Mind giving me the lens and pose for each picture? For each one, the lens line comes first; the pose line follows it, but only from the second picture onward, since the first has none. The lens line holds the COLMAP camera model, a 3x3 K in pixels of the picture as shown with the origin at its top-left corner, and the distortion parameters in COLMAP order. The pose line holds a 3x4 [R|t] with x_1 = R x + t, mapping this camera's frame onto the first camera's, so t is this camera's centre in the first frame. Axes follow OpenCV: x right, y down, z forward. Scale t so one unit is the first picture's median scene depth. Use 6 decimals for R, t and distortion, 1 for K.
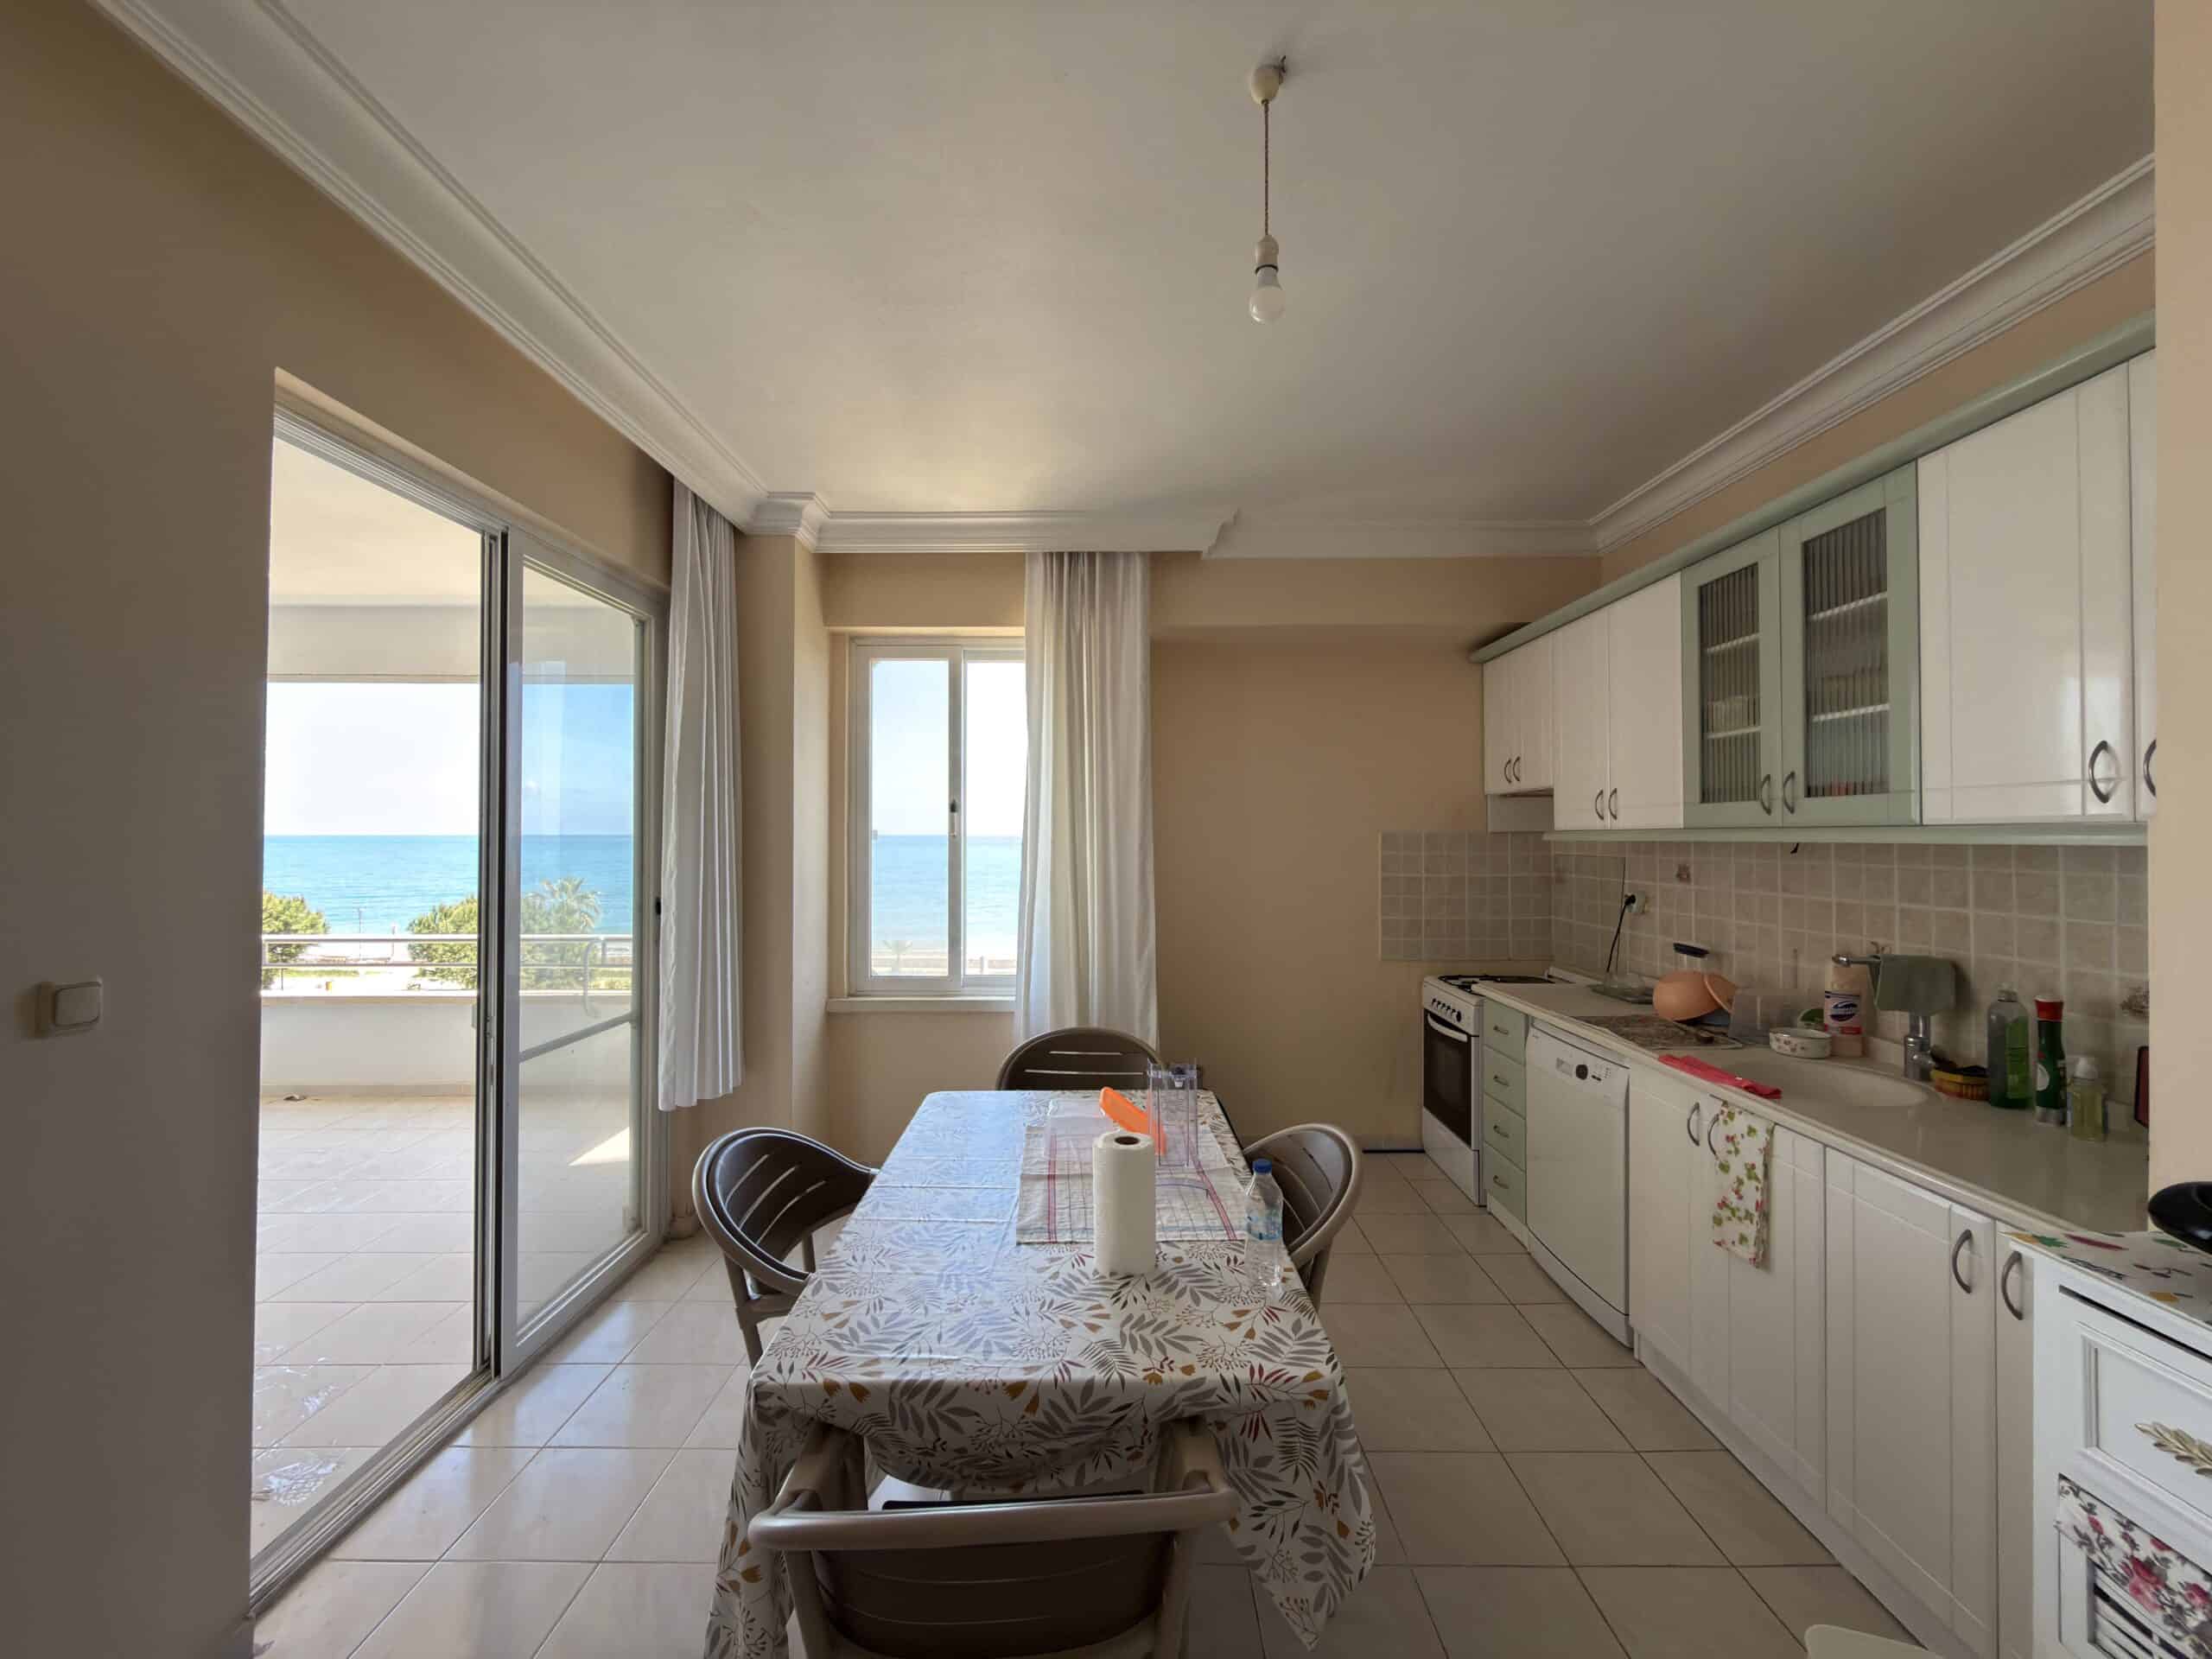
lens RADIAL K [[878.0, 0, 1107.4], [0, 878.0, 823.6], [0, 0, 1]] dist [0.002969, 0.000219]
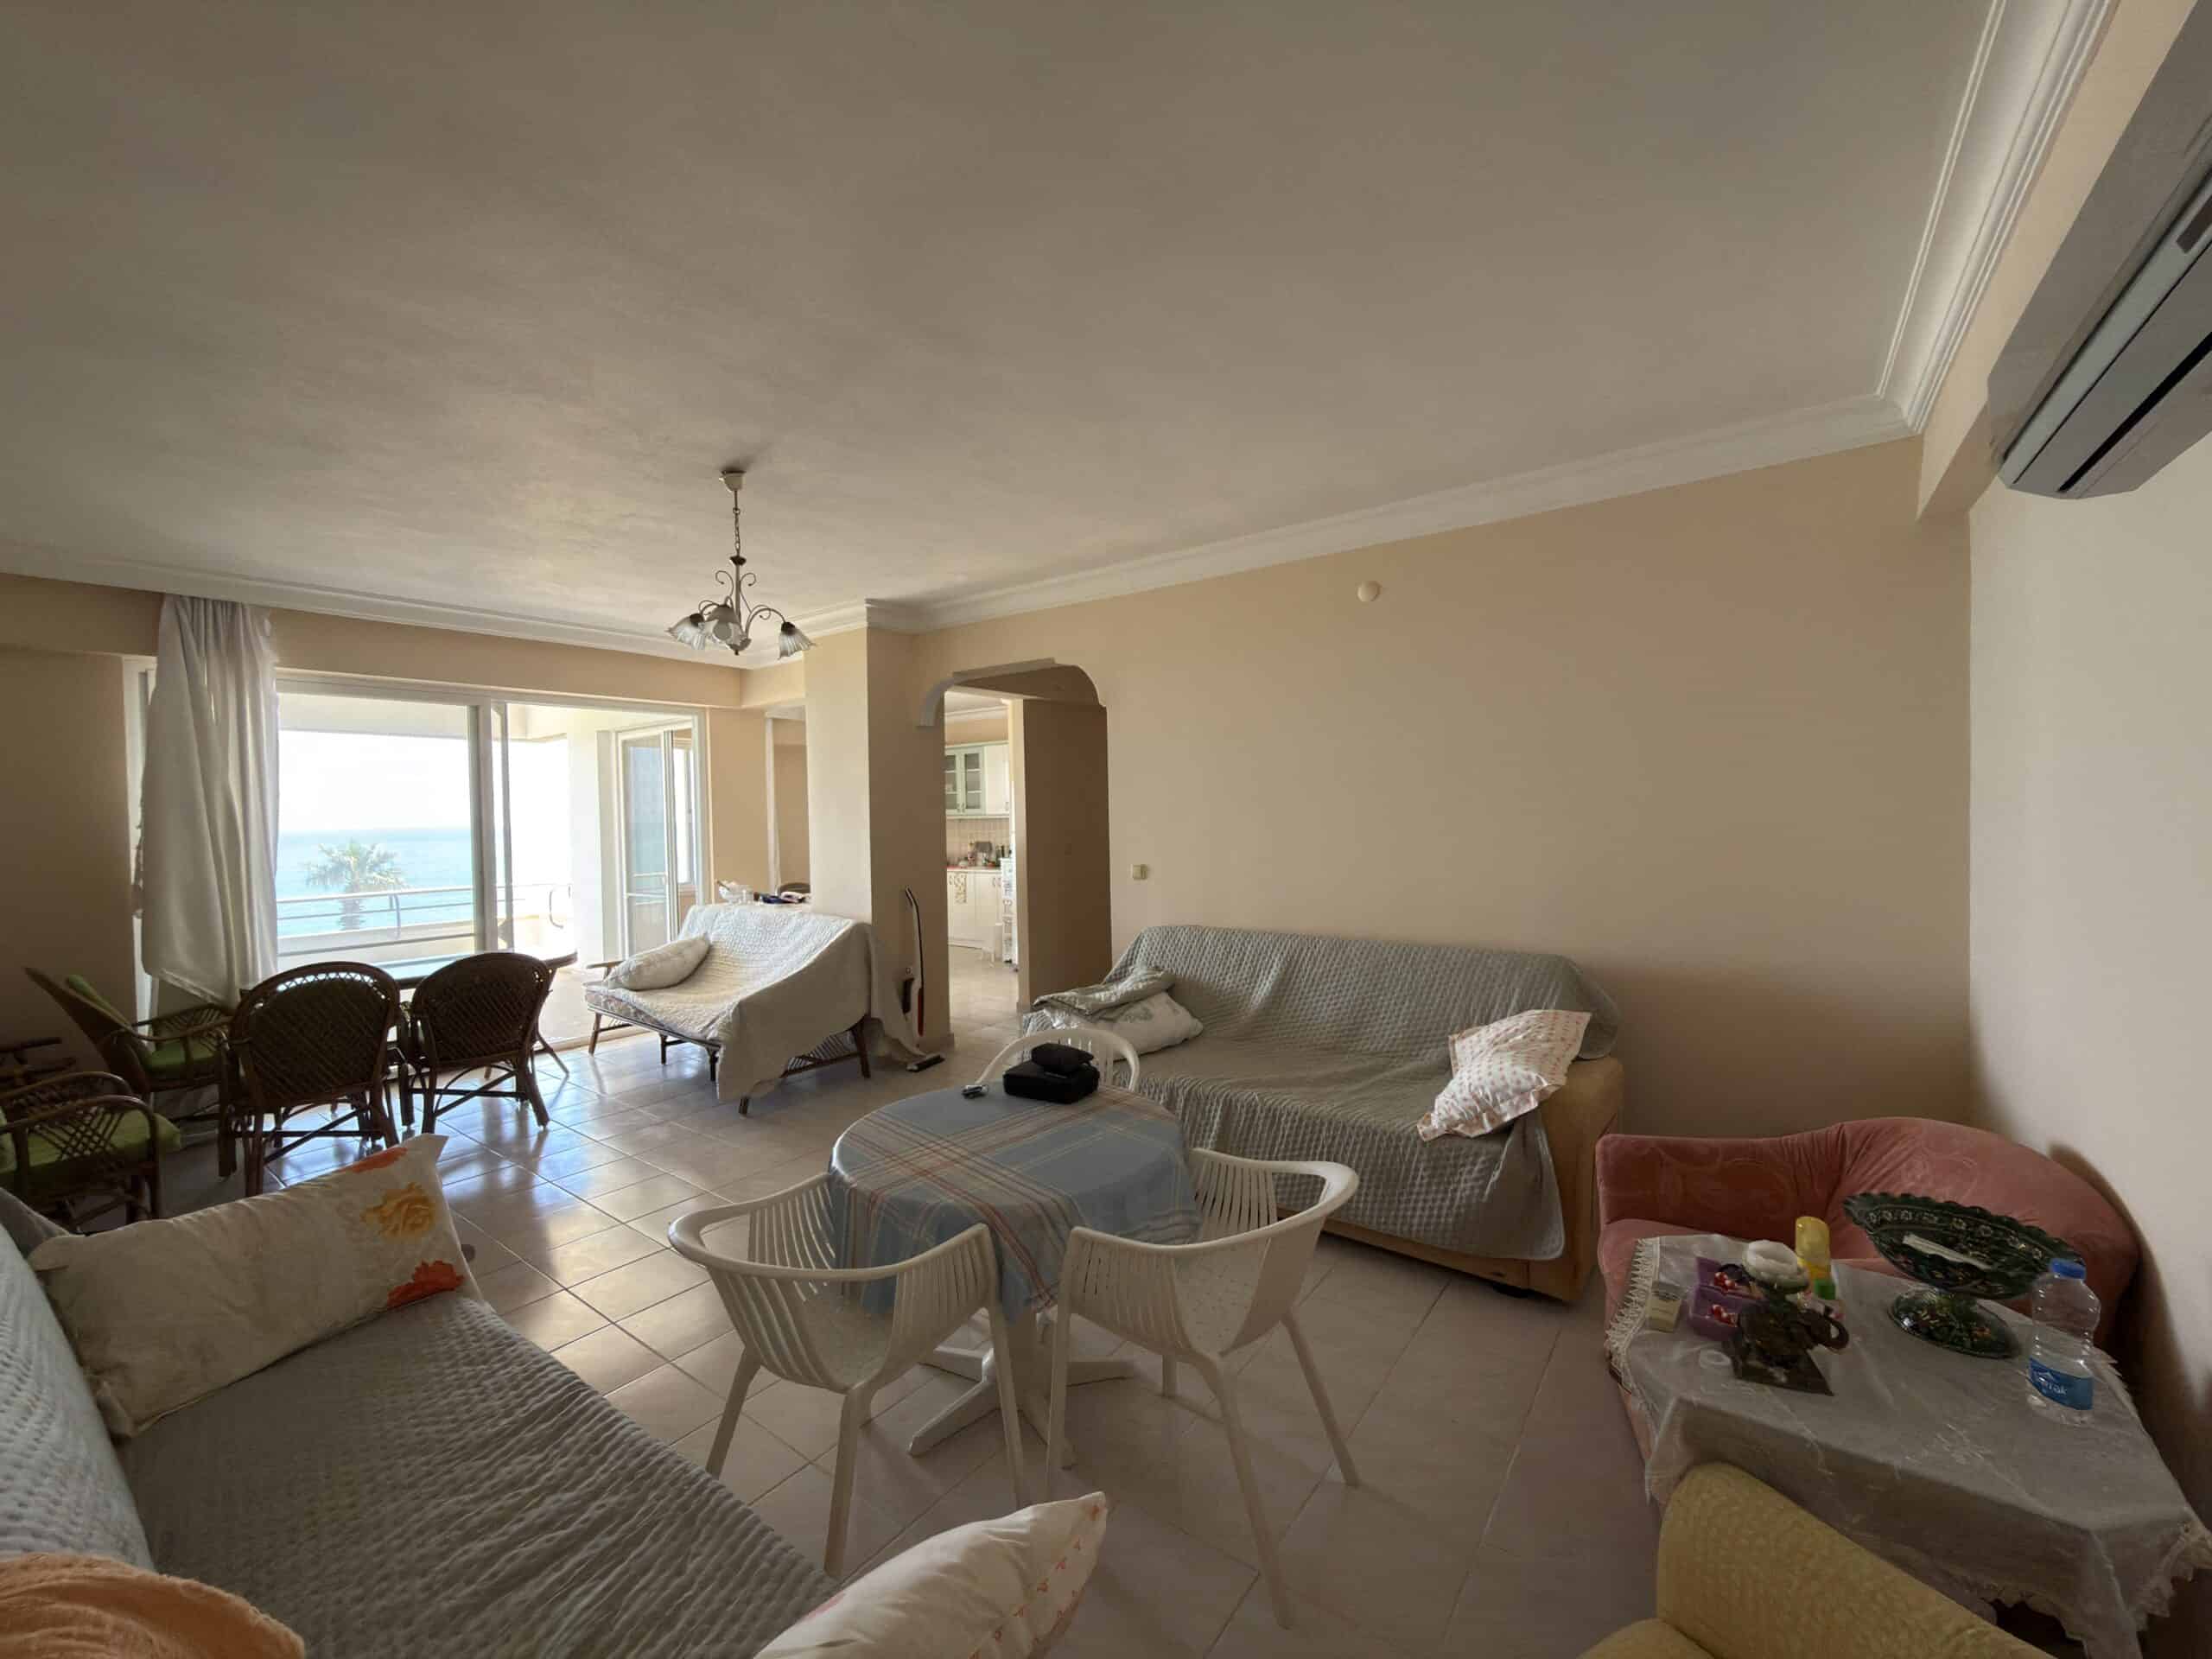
lens RADIAL K [[876.1, 0, 1109.2], [0, 876.1, 829.3], [0, 0, 1]] dist [0.000984, -0.000413]
pose [[0.592737, -0.032350, 0.804746, -2.127534], [0.013235, 0.999449, 0.030429, -0.044494], [-0.805287, -0.007385, 0.592839, -2.011808]]
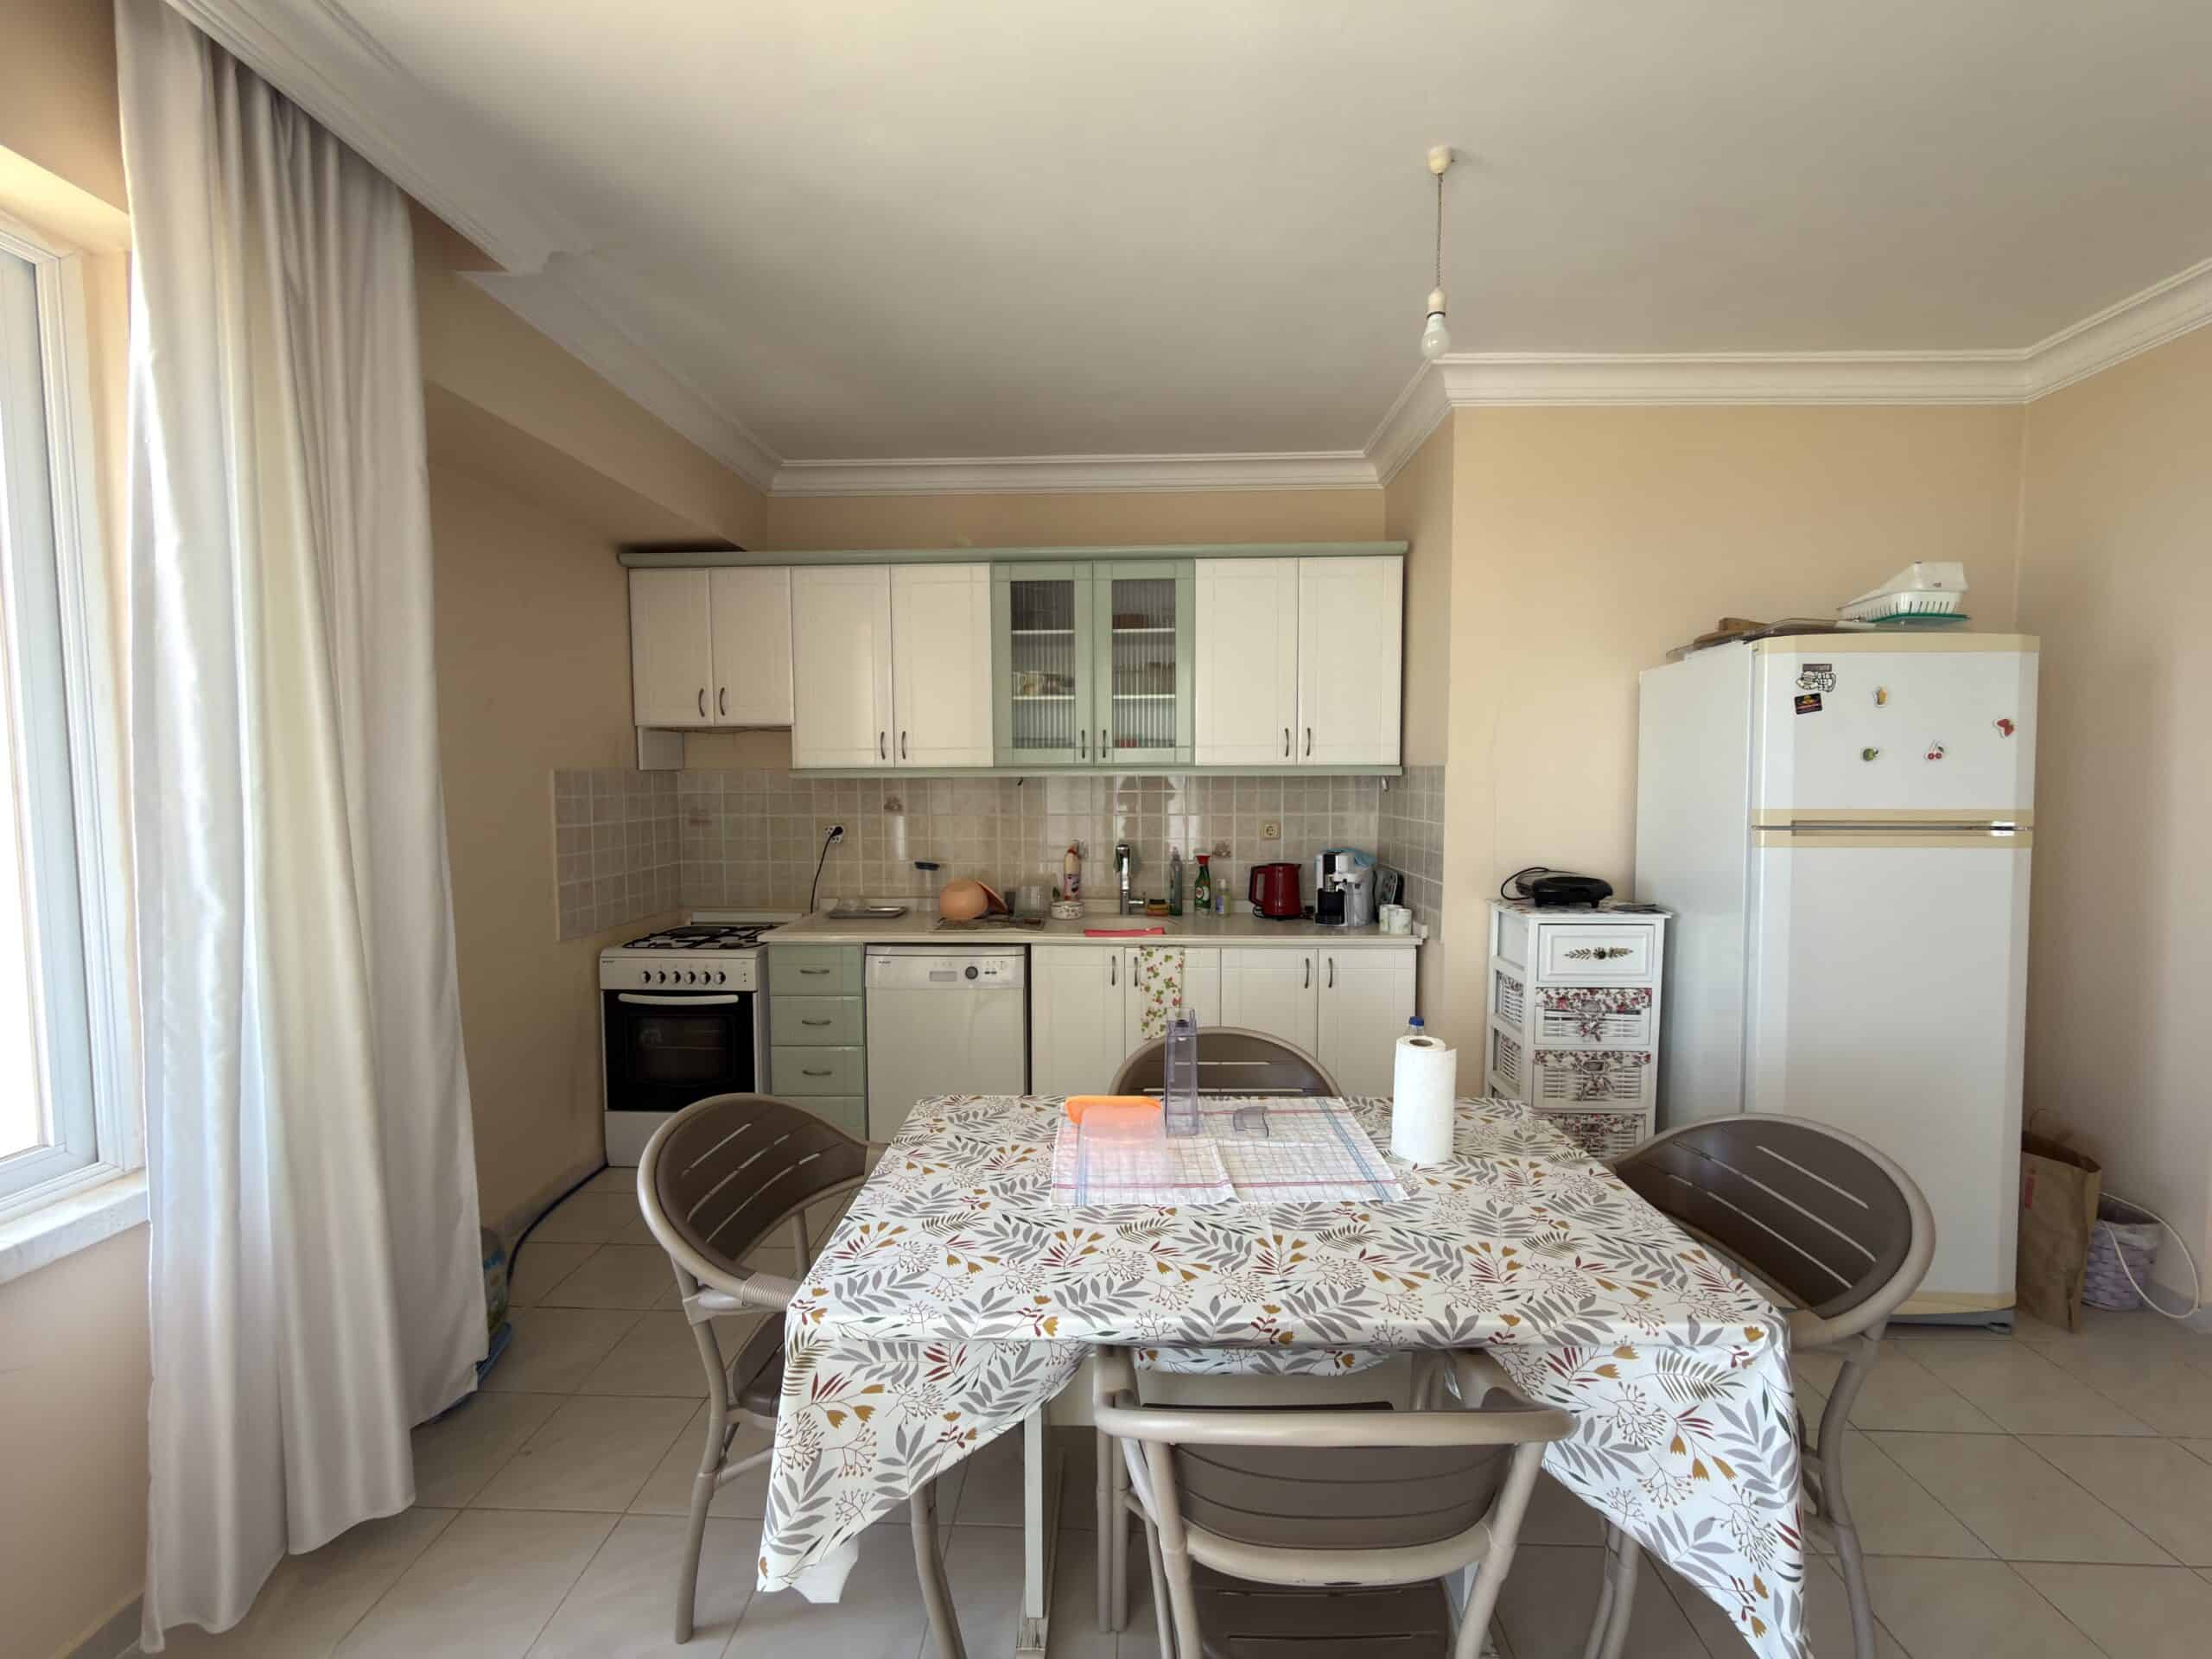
lens RADIAL K [[876.1, 0, 1109.2], [0, 876.1, 829.3], [0, 0, 1]] dist [0.000984, -0.000413]
pose [[0.033258, -0.059927, 0.997649, -0.639038], [-0.011202, 0.998116, 0.060328, 0.017451], [-0.999384, -0.013182, 0.032524, 0.807053]]
